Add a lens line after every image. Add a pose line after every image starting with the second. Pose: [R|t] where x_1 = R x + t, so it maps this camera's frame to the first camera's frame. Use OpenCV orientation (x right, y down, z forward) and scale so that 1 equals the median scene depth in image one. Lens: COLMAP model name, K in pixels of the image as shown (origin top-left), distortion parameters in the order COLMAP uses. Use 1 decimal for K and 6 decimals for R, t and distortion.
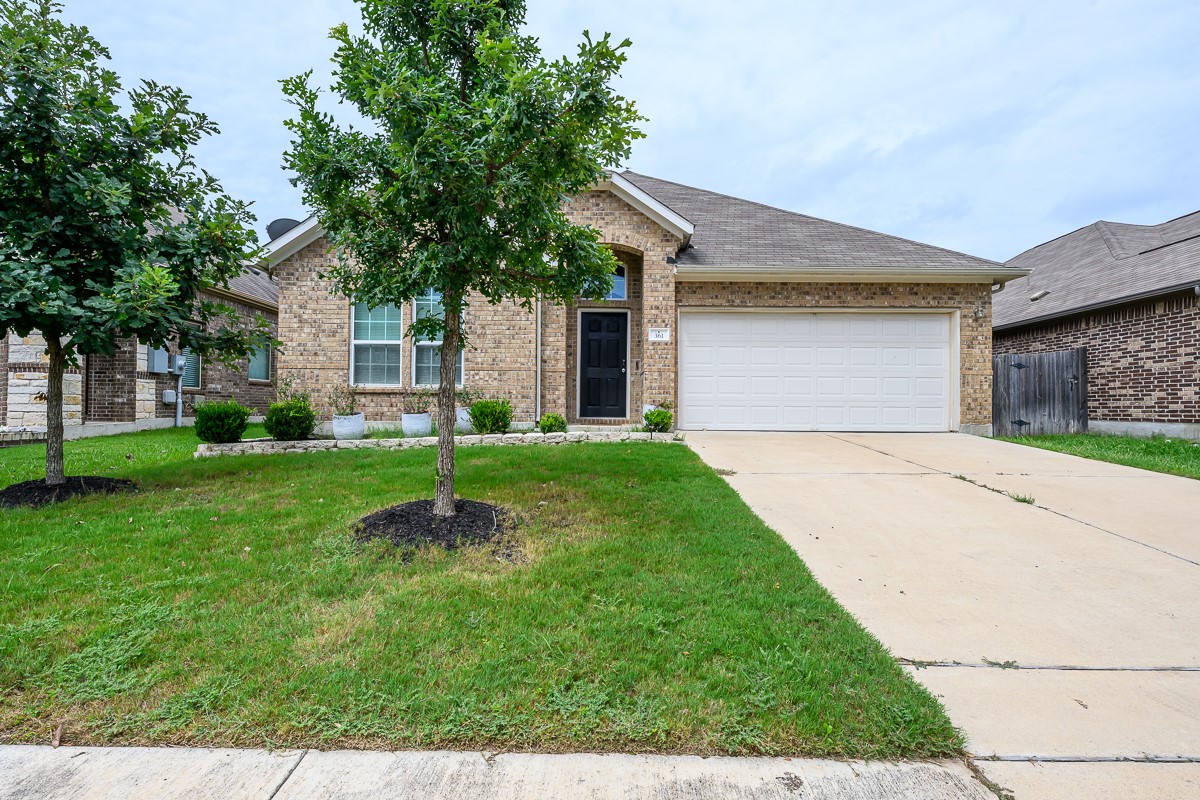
lens RADIAL K [[585.4, 0, 602.3], [0, 585.4, 403.9], [0, 0, 1]] dist [0.001150, 0.000194]
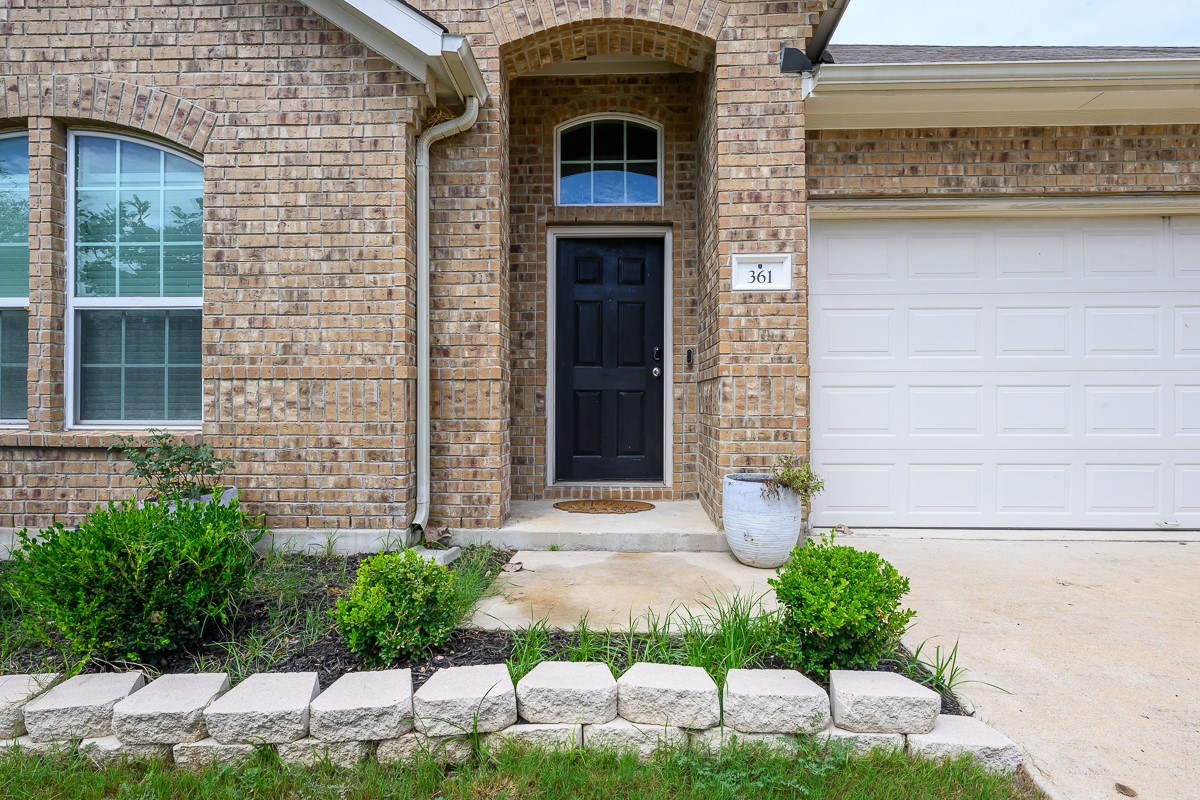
lens RADIAL K [[585.4, 0, 594.5], [0, 585.4, 396.1], [0, 0, 1]] dist [0.001150, 0.000194]
pose [[0.999223, -0.008957, -0.038390, 0.008049], [0.008766, 0.999948, -0.005150, -0.041998], [0.038434, 0.004809, 0.999250, 0.634981]]
